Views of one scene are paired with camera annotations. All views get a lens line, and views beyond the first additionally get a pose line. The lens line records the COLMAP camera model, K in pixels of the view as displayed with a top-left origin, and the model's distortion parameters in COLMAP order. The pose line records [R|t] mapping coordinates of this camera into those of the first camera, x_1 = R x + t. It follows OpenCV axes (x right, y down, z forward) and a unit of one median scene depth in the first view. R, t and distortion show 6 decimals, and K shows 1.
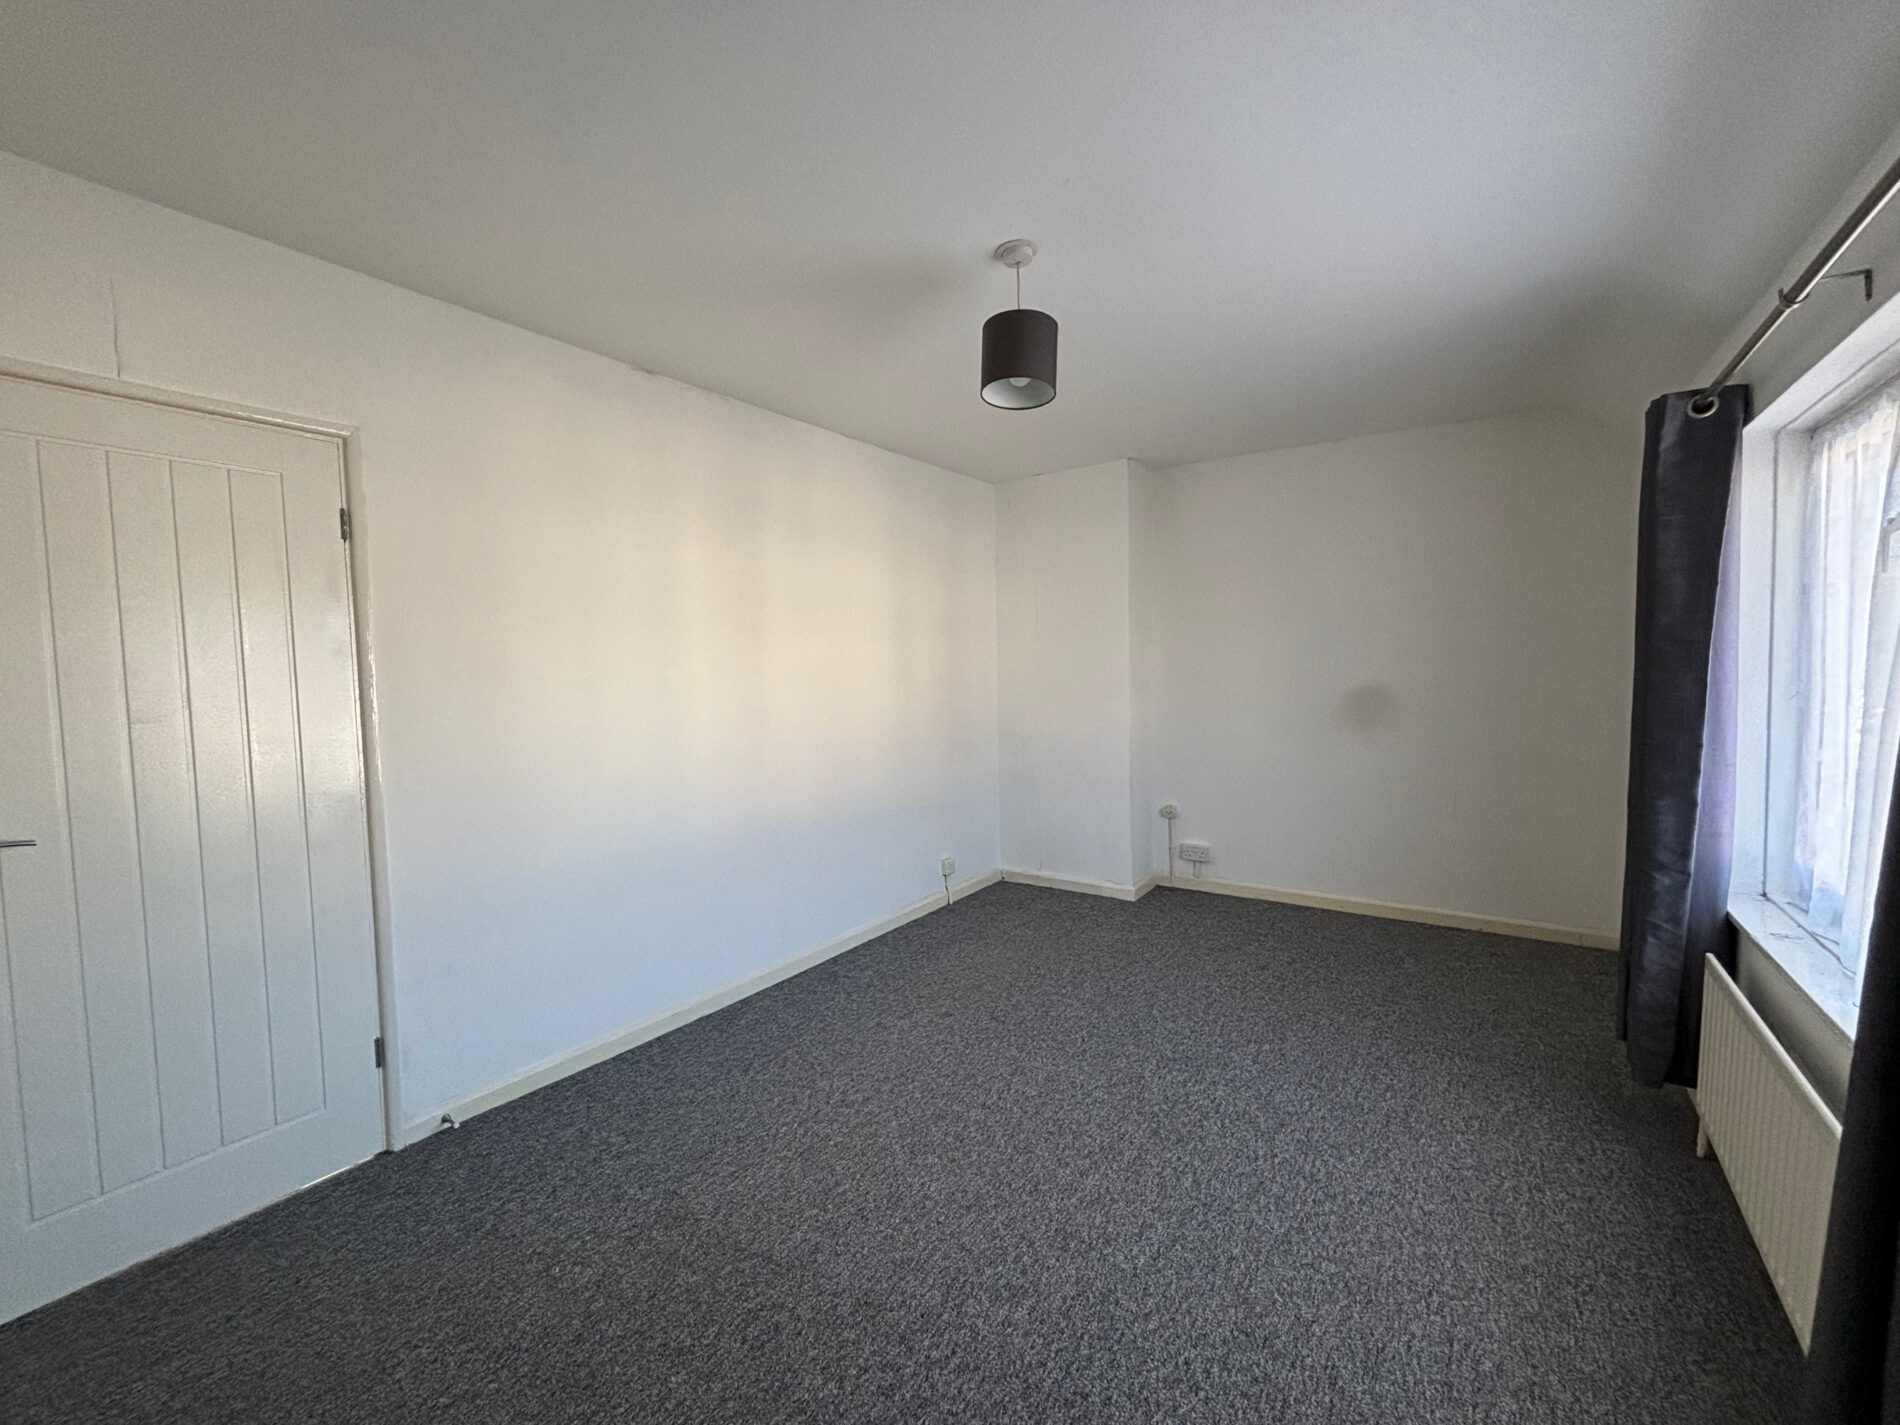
lens RADIAL K [[764.4, 0, 939.1], [0, 764.4, 714.4], [0, 0, 1]] dist [0.003342, -0.000305]
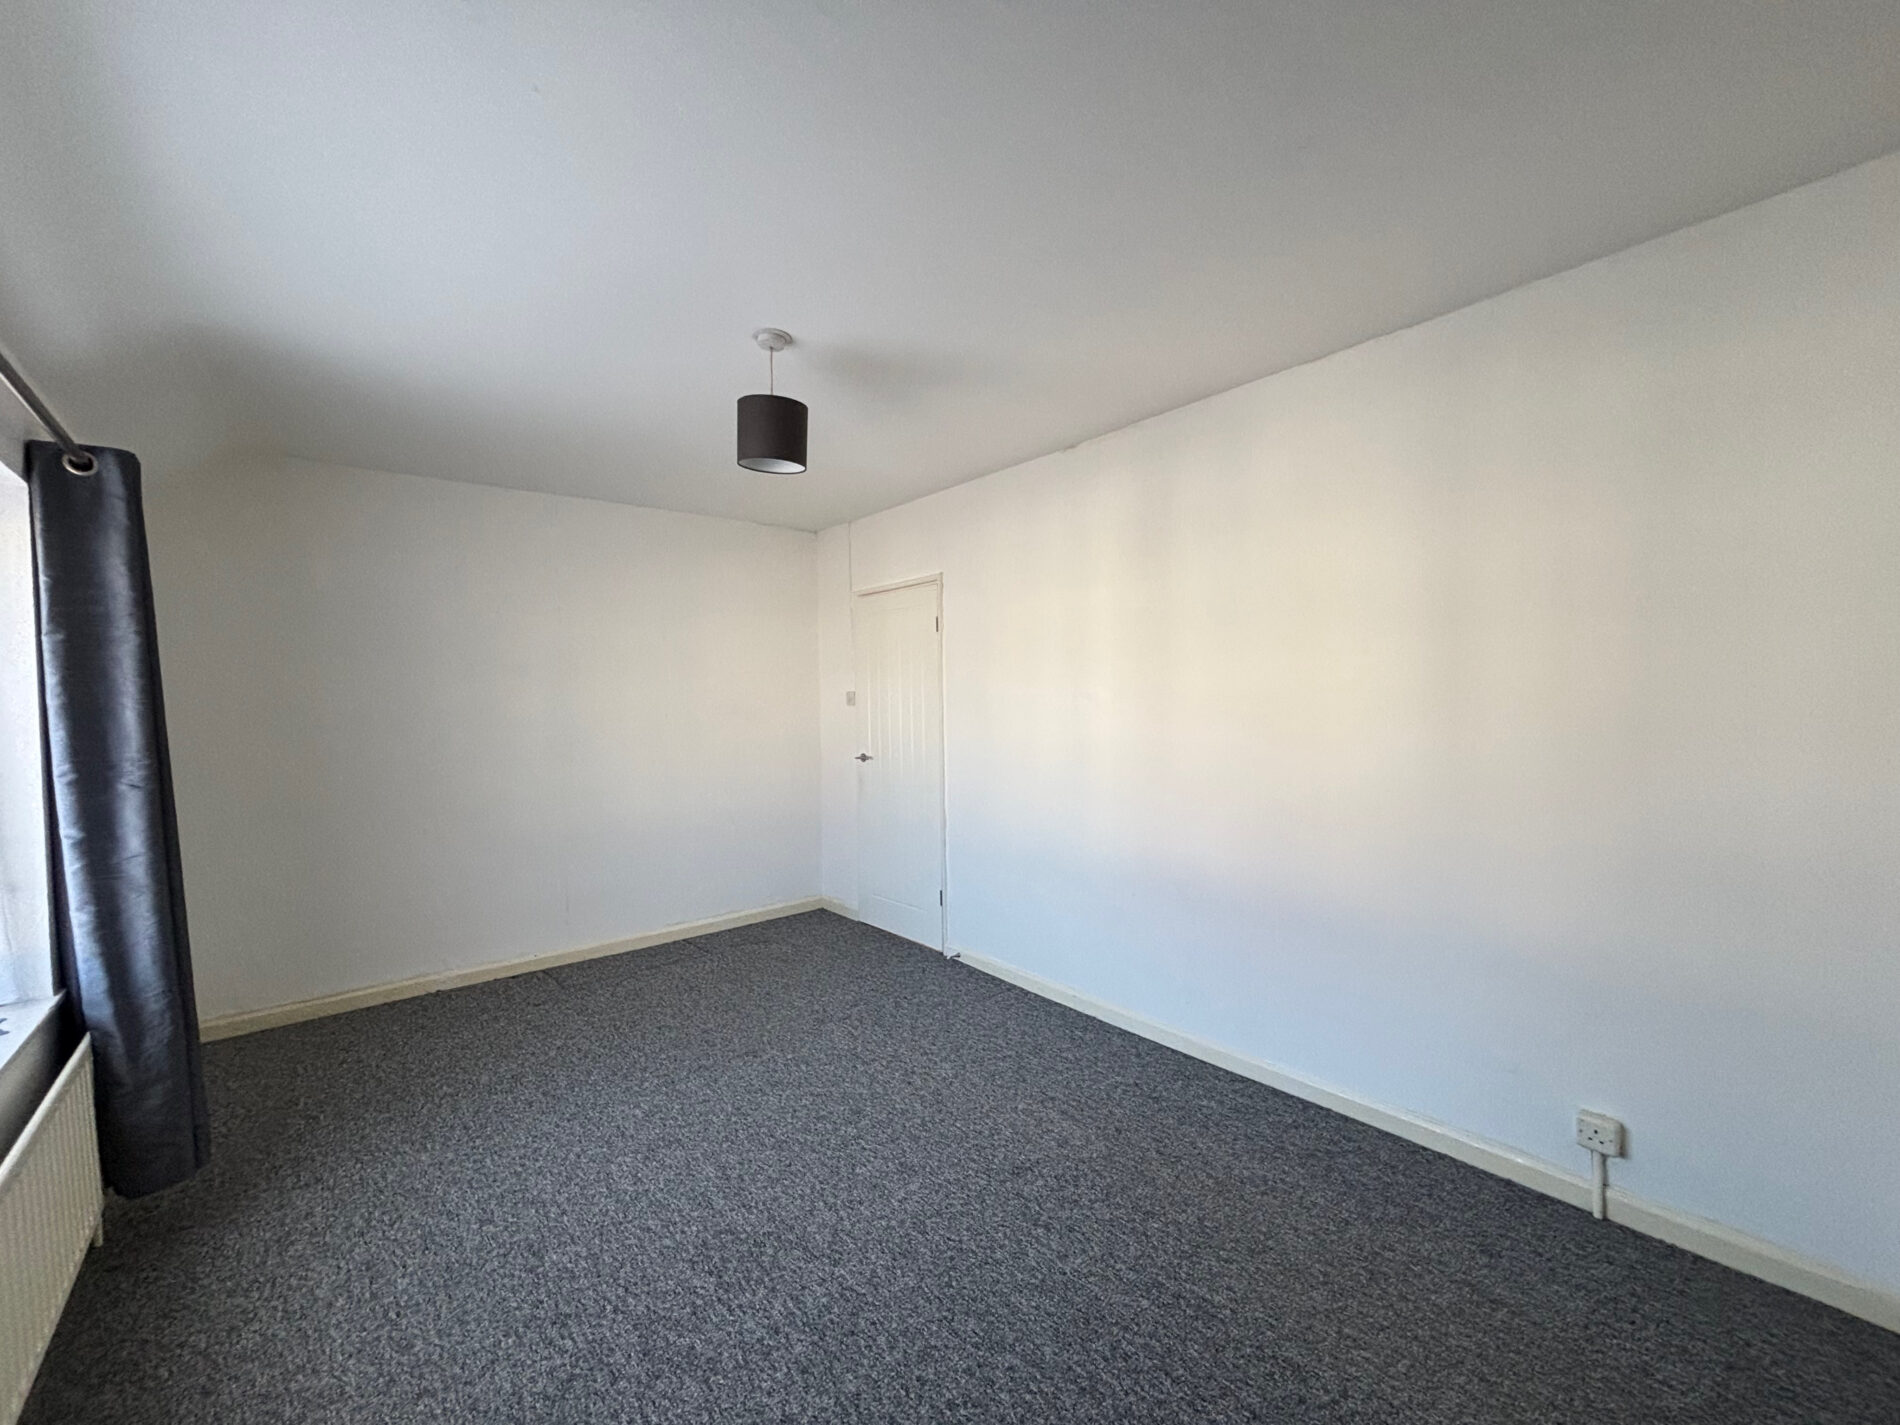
lens RADIAL K [[764.4, 0, 948.9], [0, 764.4, 714.6], [0, 0, 1]] dist [0.003342, -0.000305]
pose [[-0.245659, 0.040431, -0.968513, 1.047446], [-0.036040, 0.998058, 0.050805, -0.108658], [0.968686, 0.047386, -0.243725, 1.417540]]
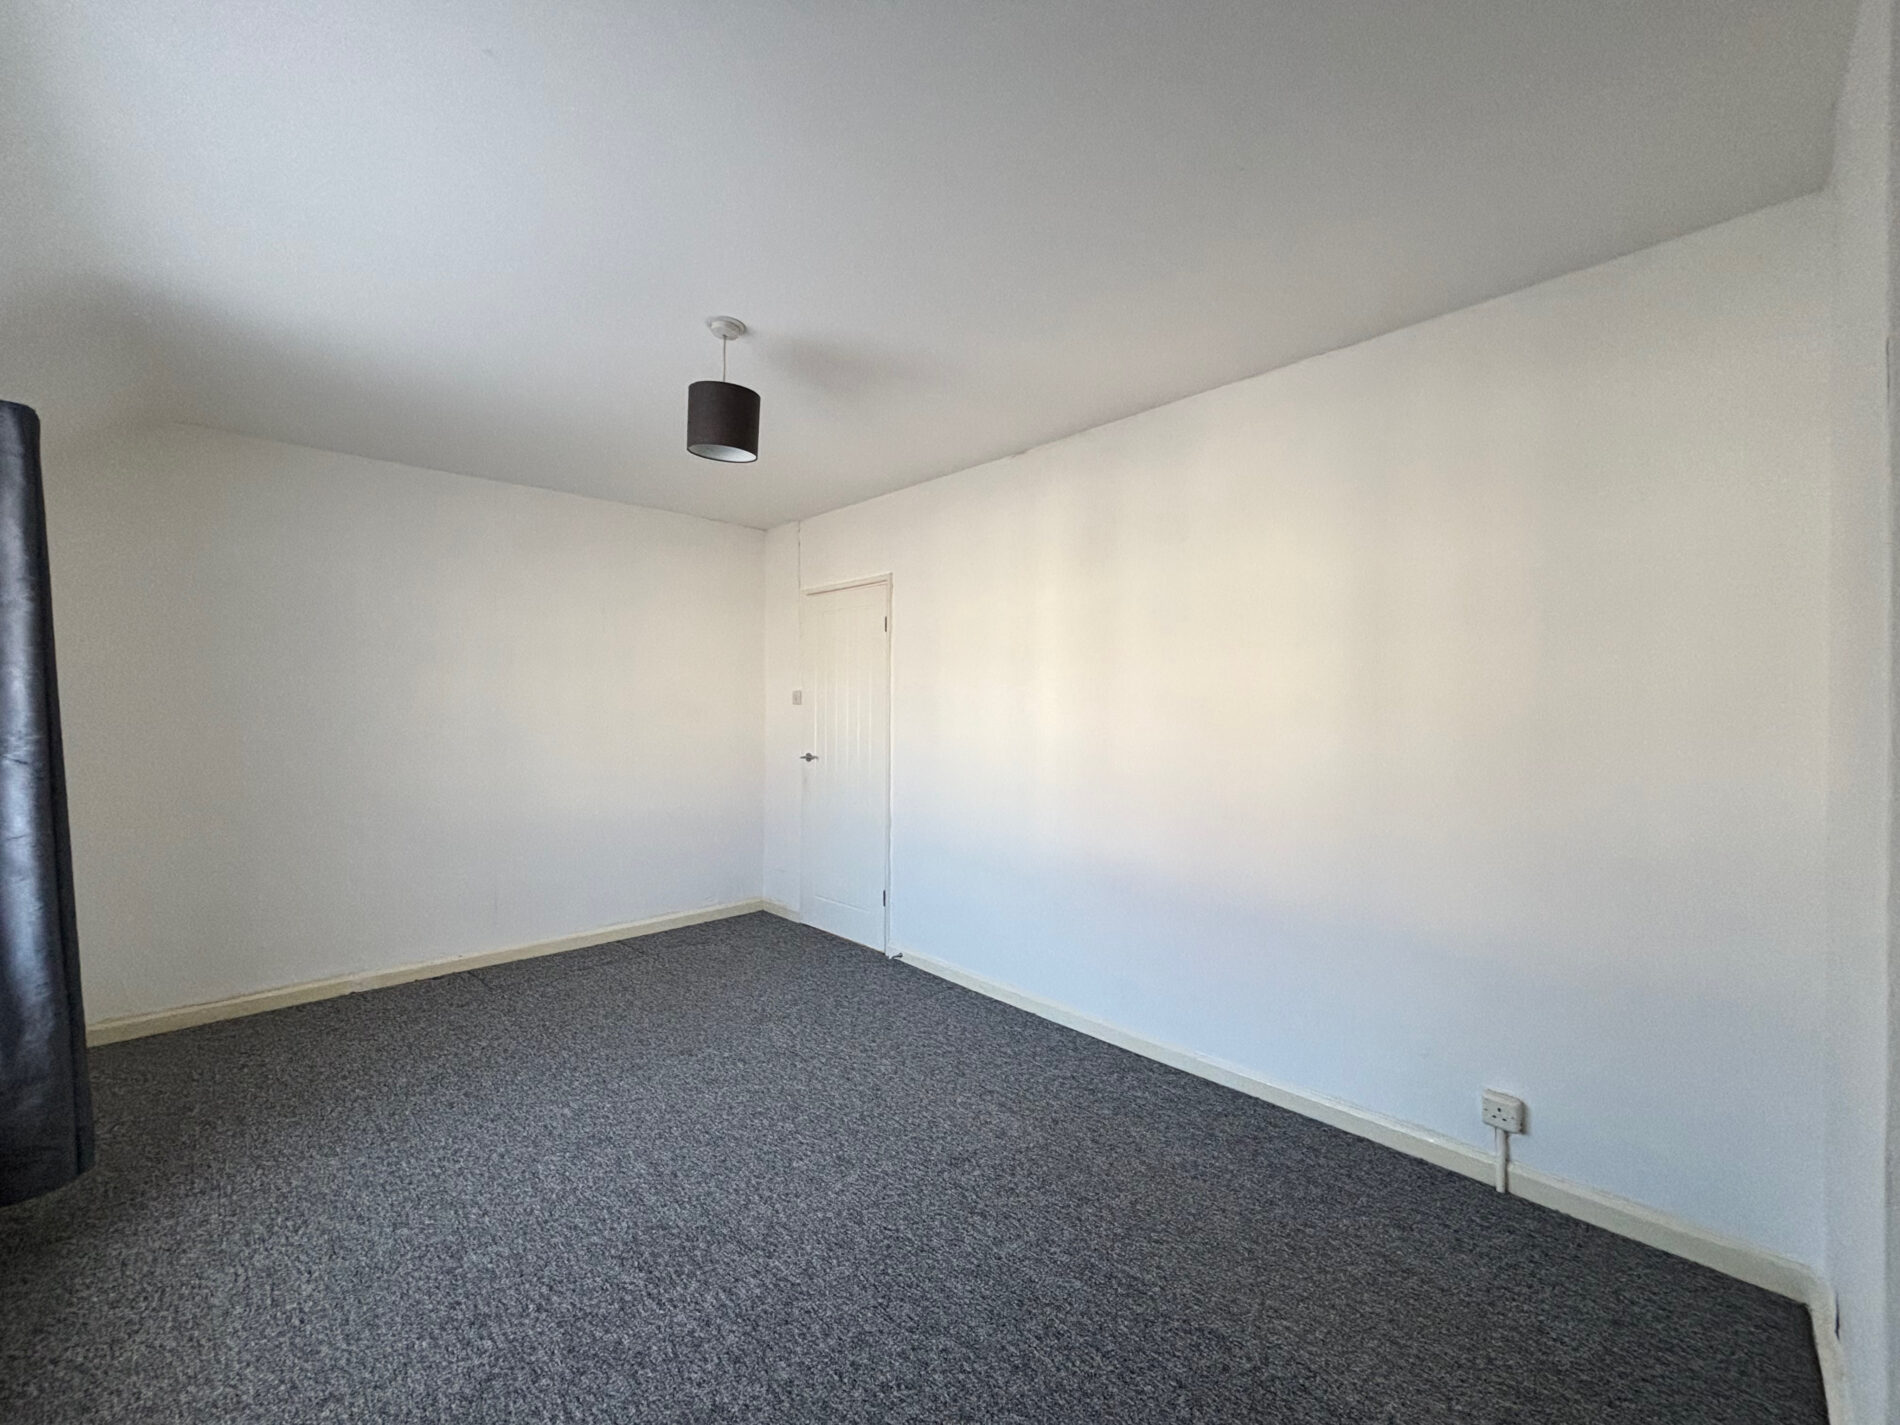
lens RADIAL K [[764.4, 0, 947.9], [0, 764.4, 713.8], [0, 0, 1]] dist [0.003342, -0.000305]
pose [[-0.179281, 0.022181, -0.983548, 1.057972], [-0.057905, 0.997775, 0.033057, -0.085520], [0.982092, 0.062878, -0.177598, 1.420890]]
